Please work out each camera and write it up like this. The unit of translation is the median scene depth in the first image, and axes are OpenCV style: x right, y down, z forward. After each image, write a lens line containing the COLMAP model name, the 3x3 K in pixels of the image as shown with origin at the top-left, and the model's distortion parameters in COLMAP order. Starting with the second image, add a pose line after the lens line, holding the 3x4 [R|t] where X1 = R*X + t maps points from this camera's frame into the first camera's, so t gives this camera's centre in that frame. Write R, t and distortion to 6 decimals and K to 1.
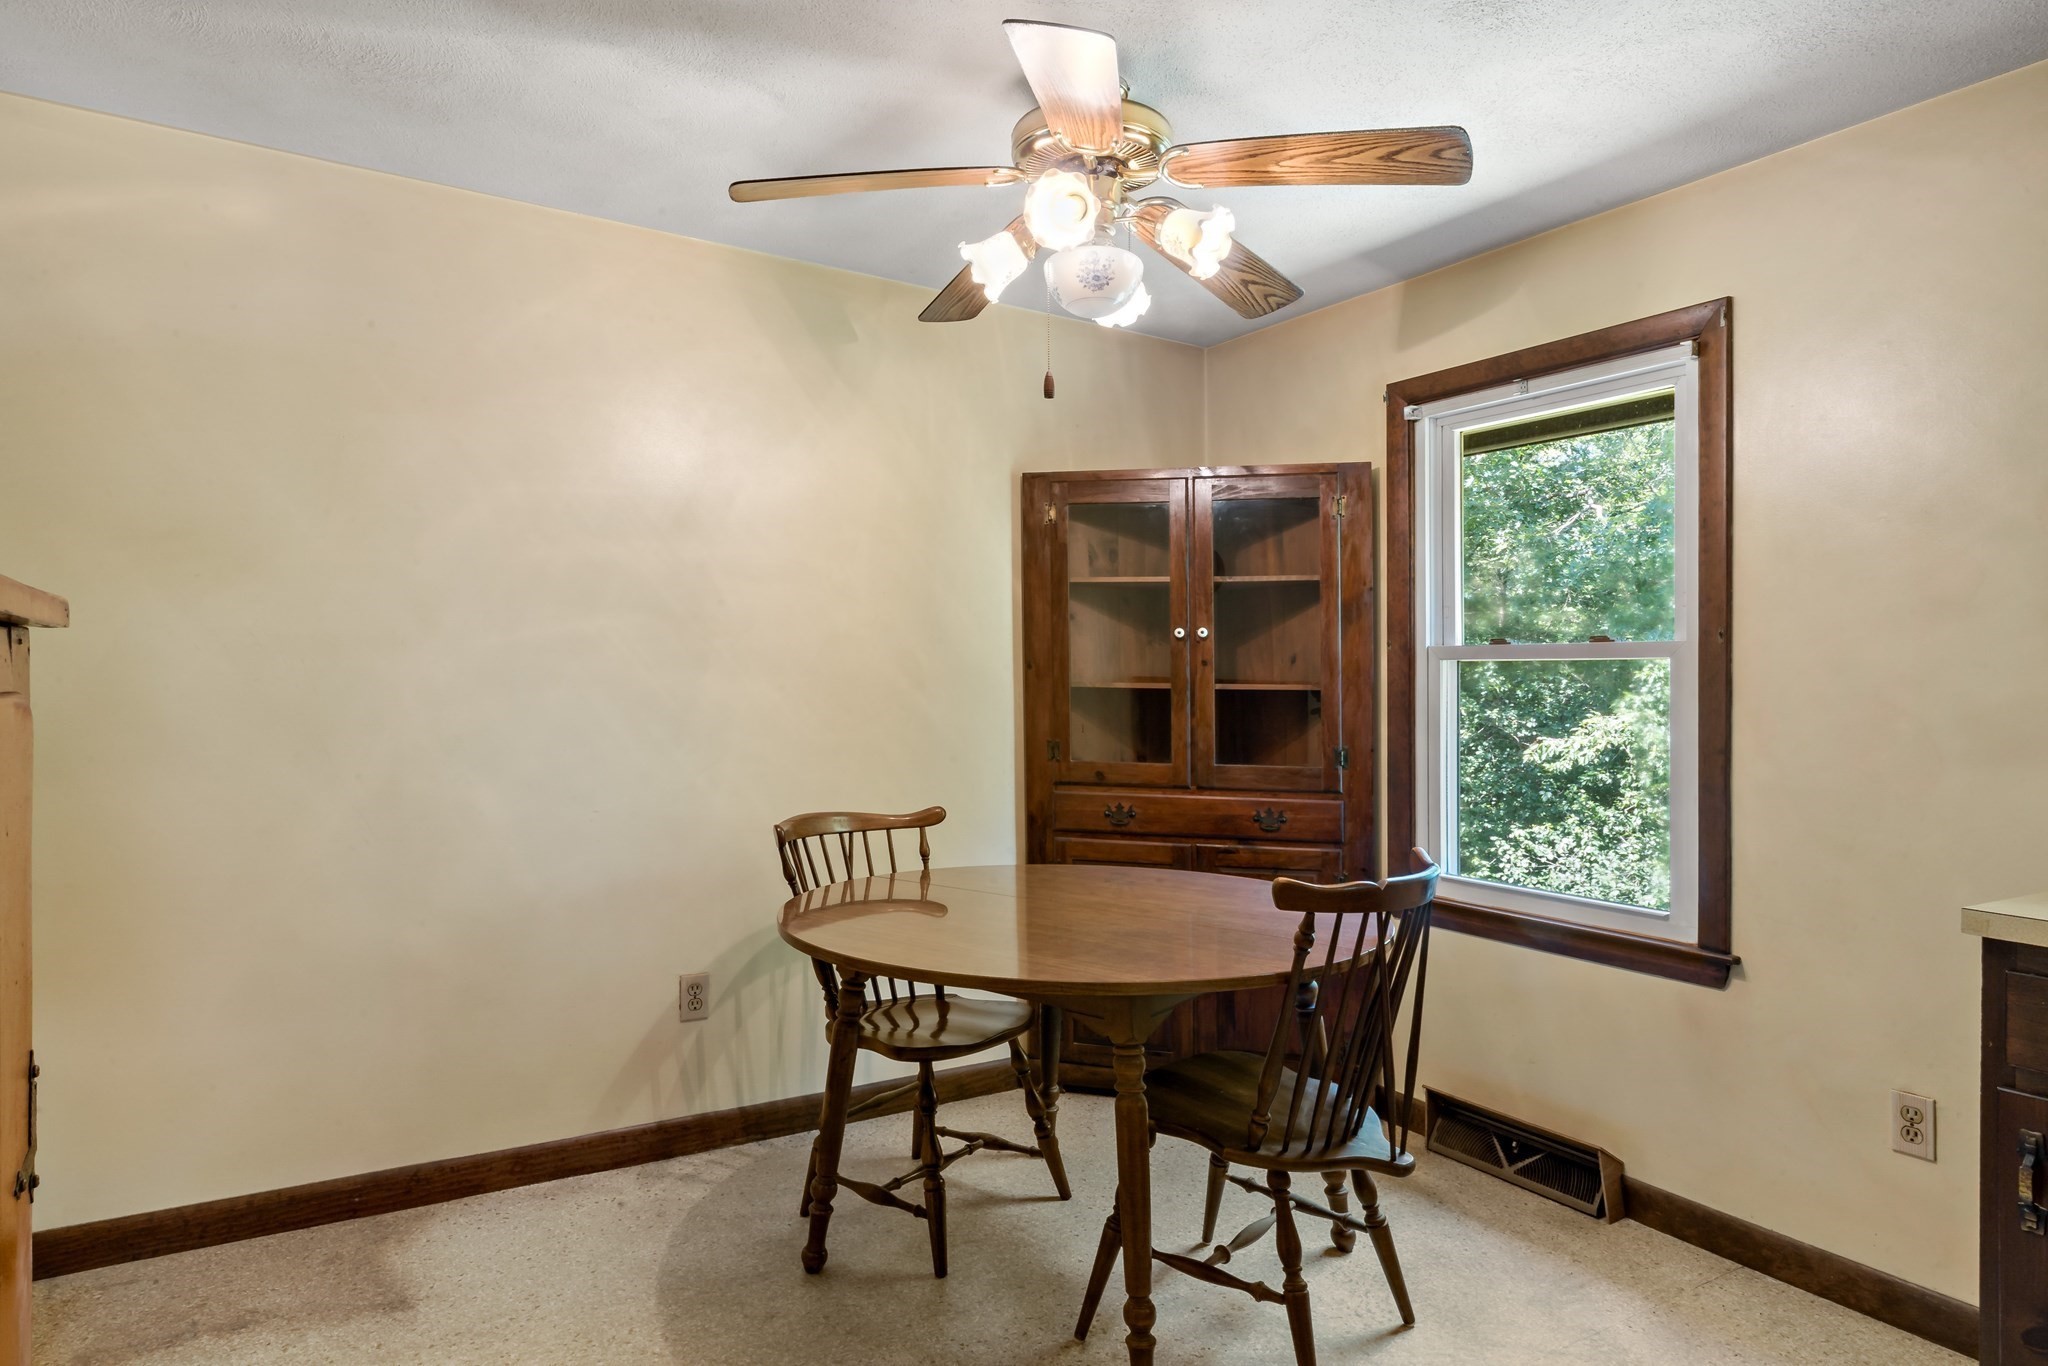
lens RADIAL K [[1139.1, 0, 959.8], [0, 1139.1, 673.1], [0, 0, 1]] dist [0.002669, 0.000674]
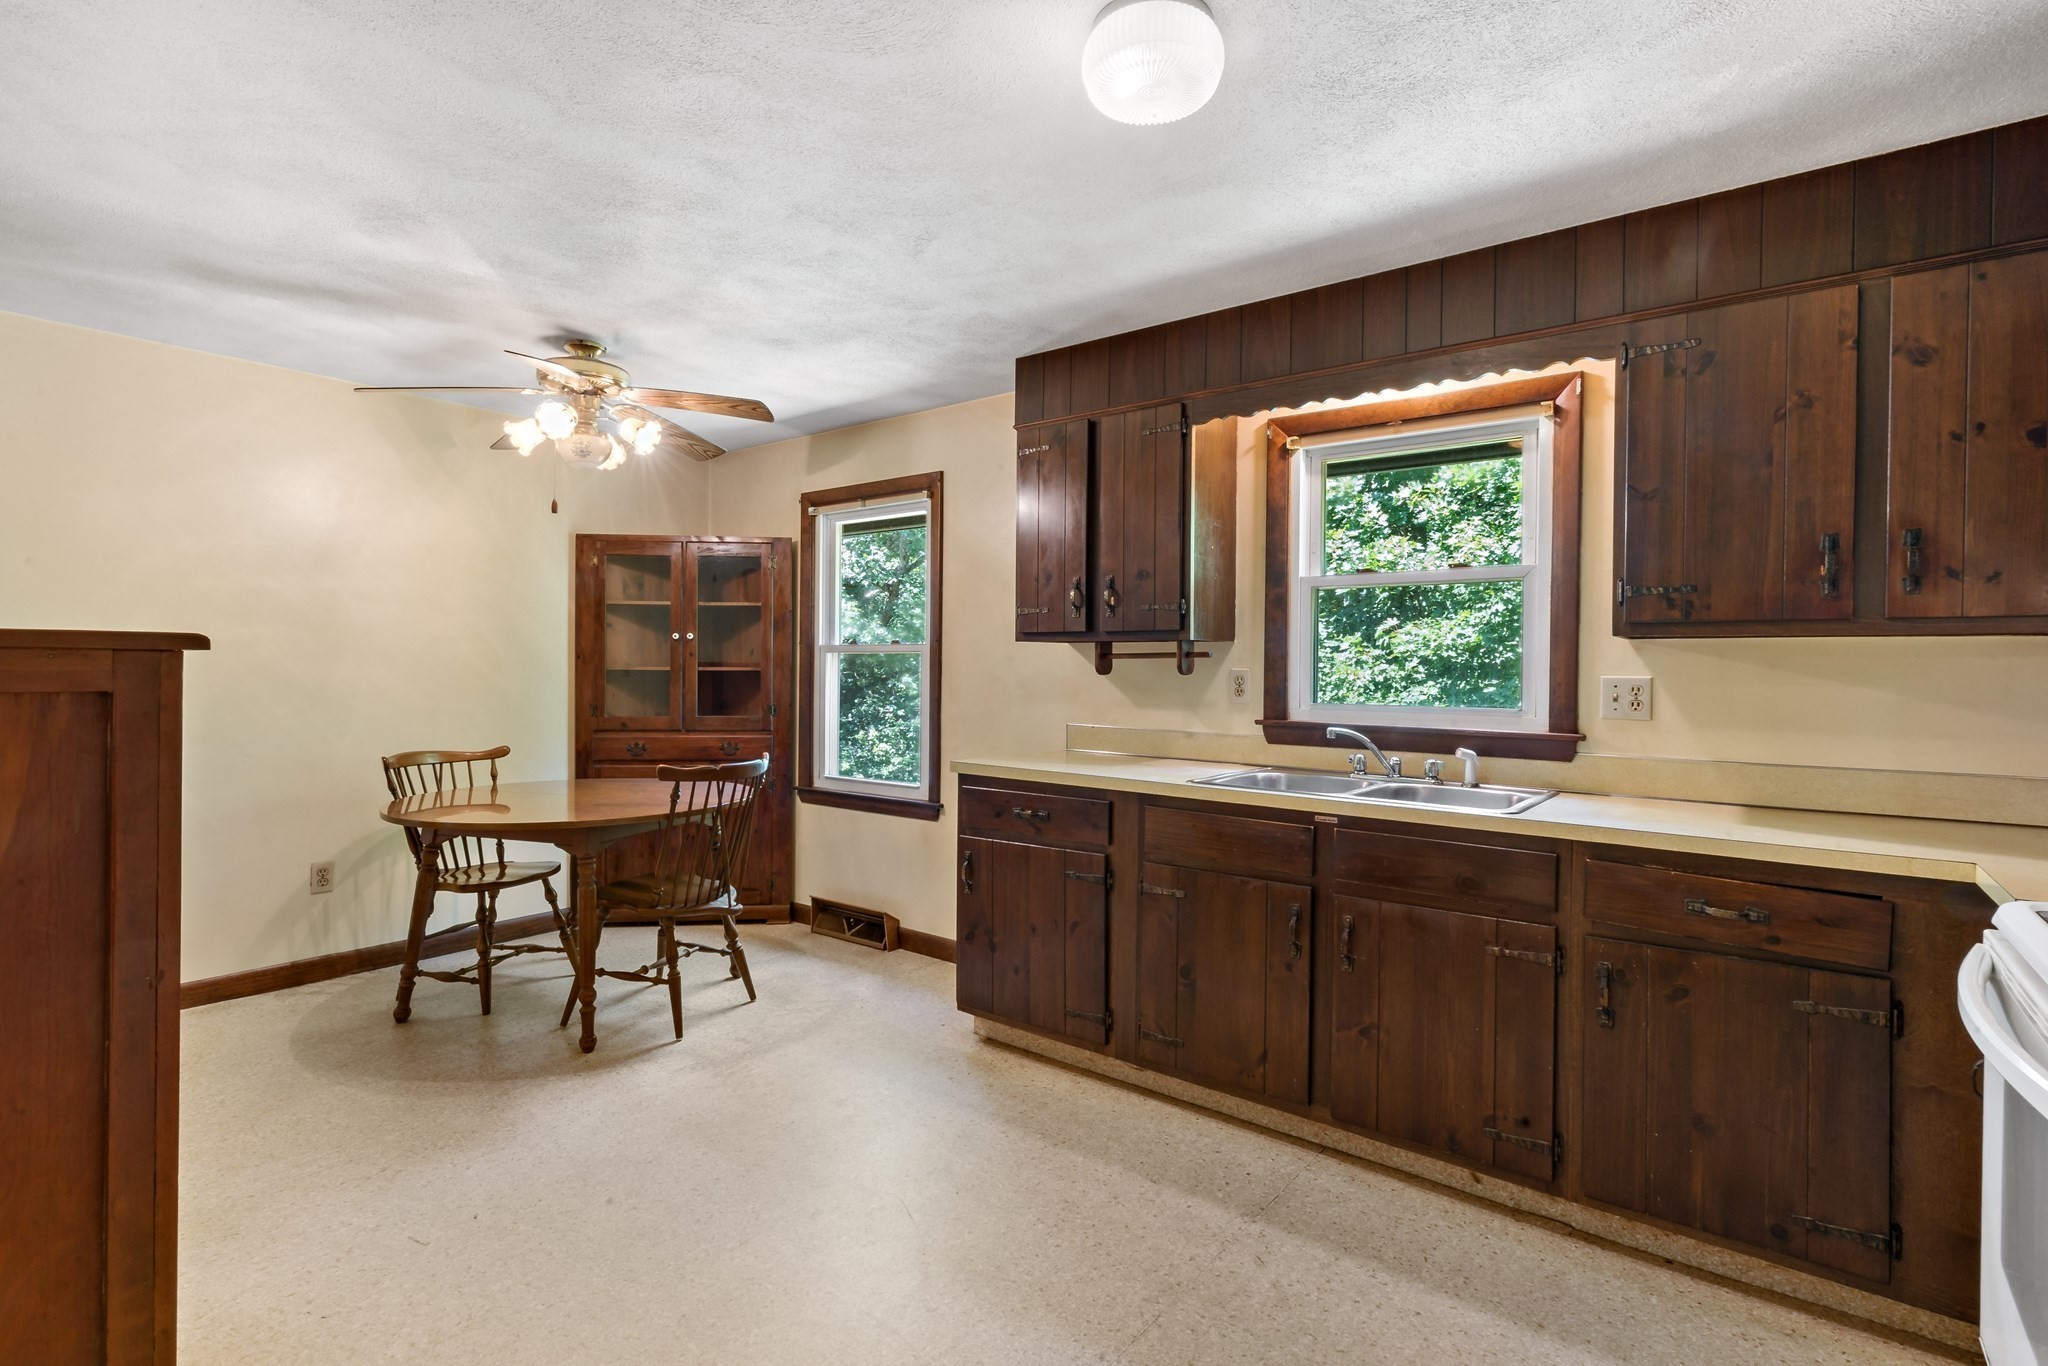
lens RADIAL K [[901.2, 0, 935.2], [0, 901.2, 621.4], [0, 0, 1]] dist [-0.001393, 0.000358]
pose [[0.937093, 0.009819, 0.348941, 0.107980], [0.004605, 0.999170, -0.040483, -0.003029], [-0.349049, 0.039543, 0.936270, -0.413333]]
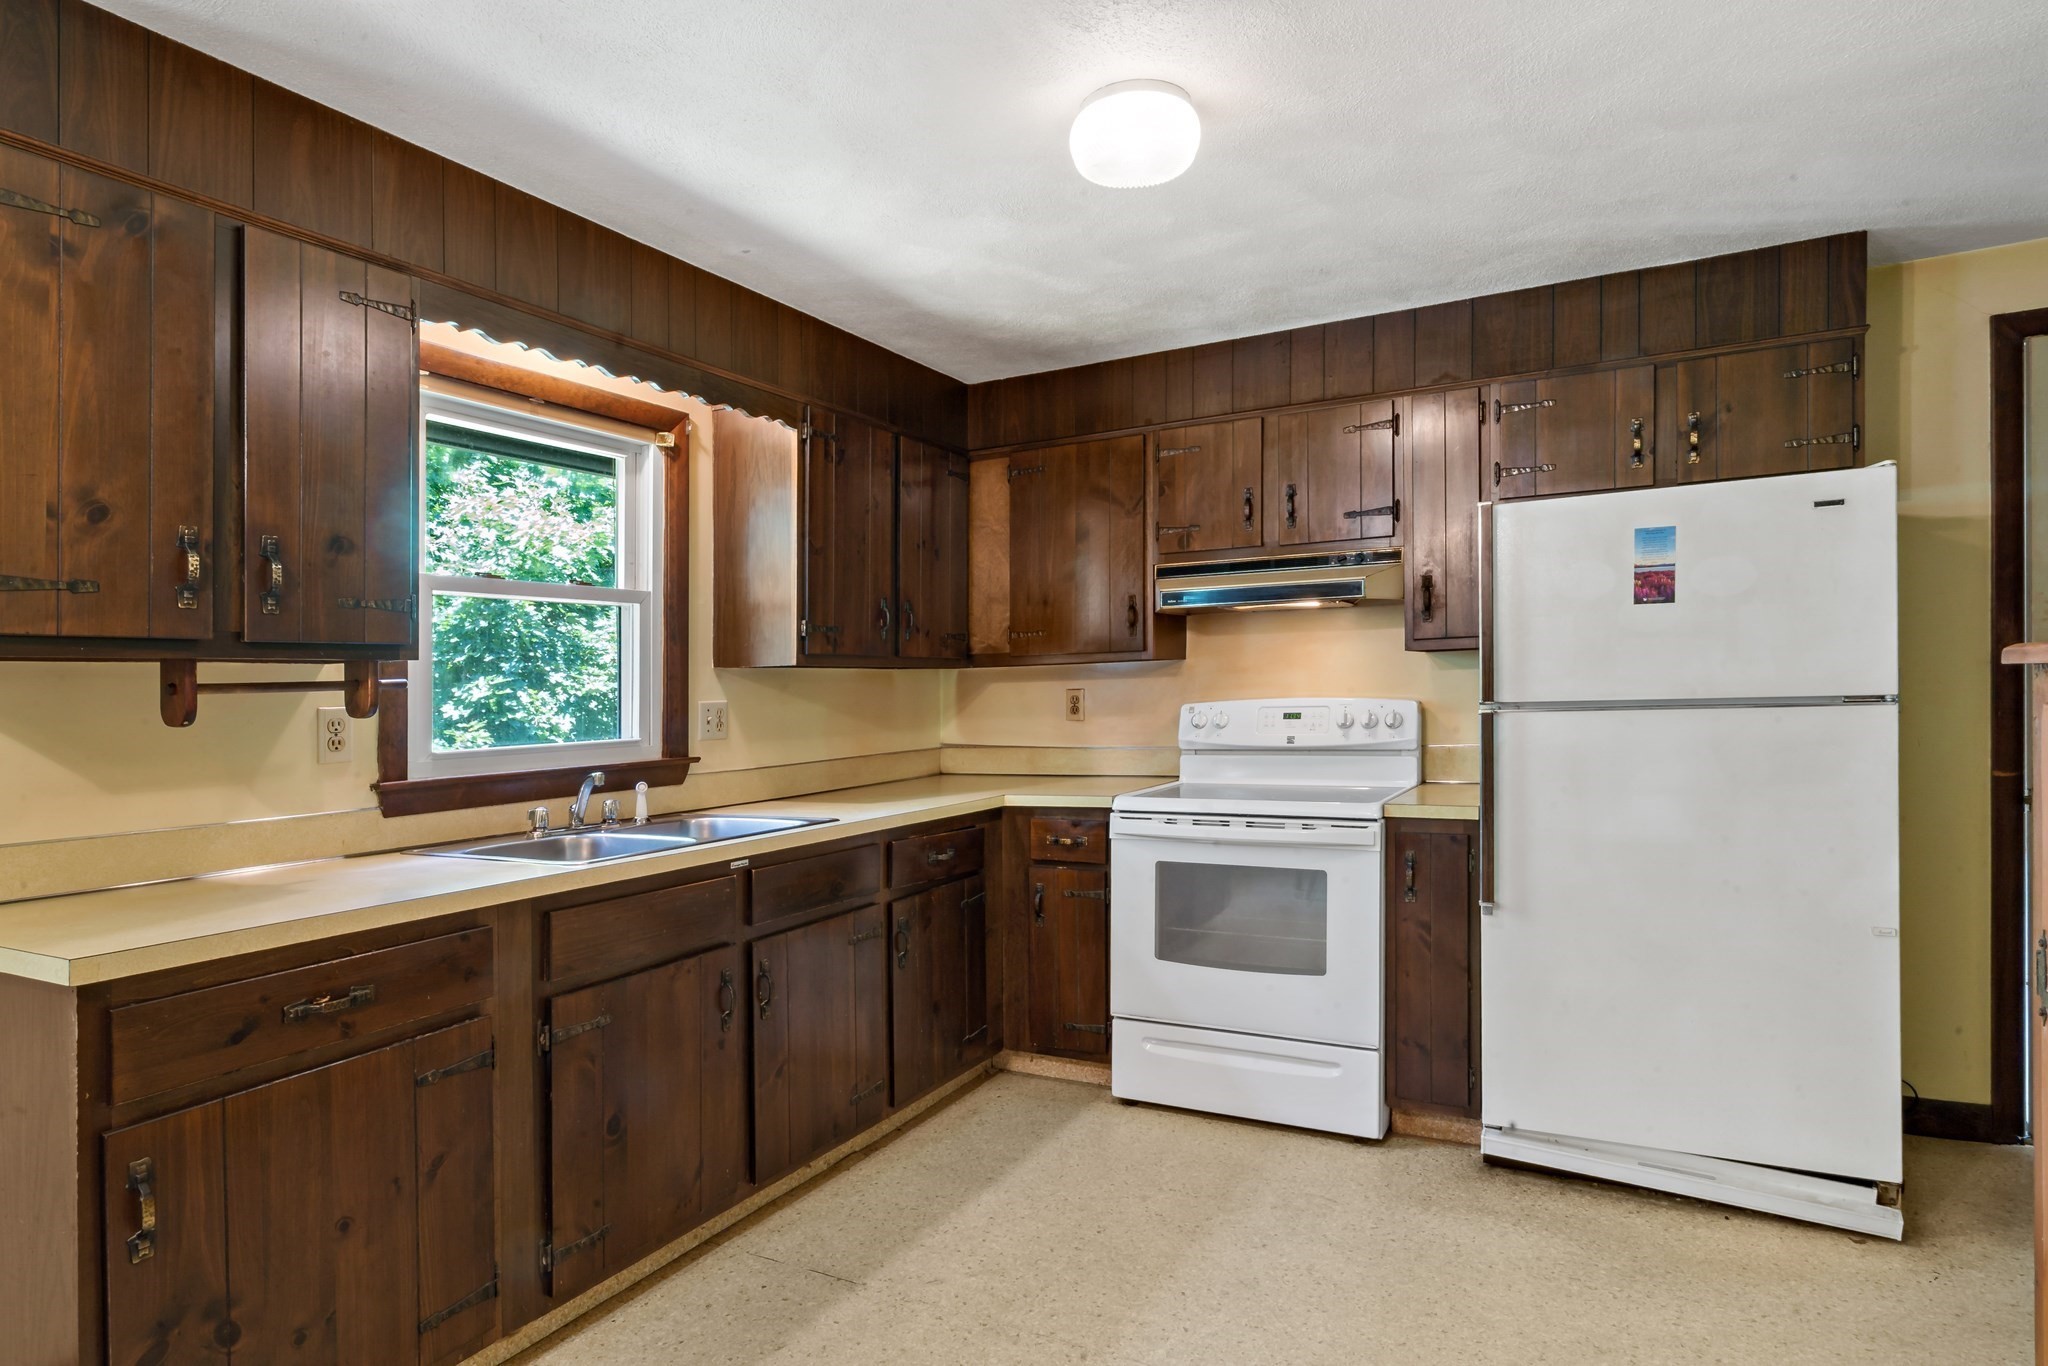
lens RADIAL K [[1121.6, 0, 1070.1], [0, 1121.6, 672.9], [0, 0, 1]] dist [0.003620, 0.001026]
pose [[-0.526426, 0.003809, 0.850213, -0.180028], [0.008880, 0.999960, 0.001018, -0.009948], [-0.850175, 0.008086, -0.526438, 0.446002]]
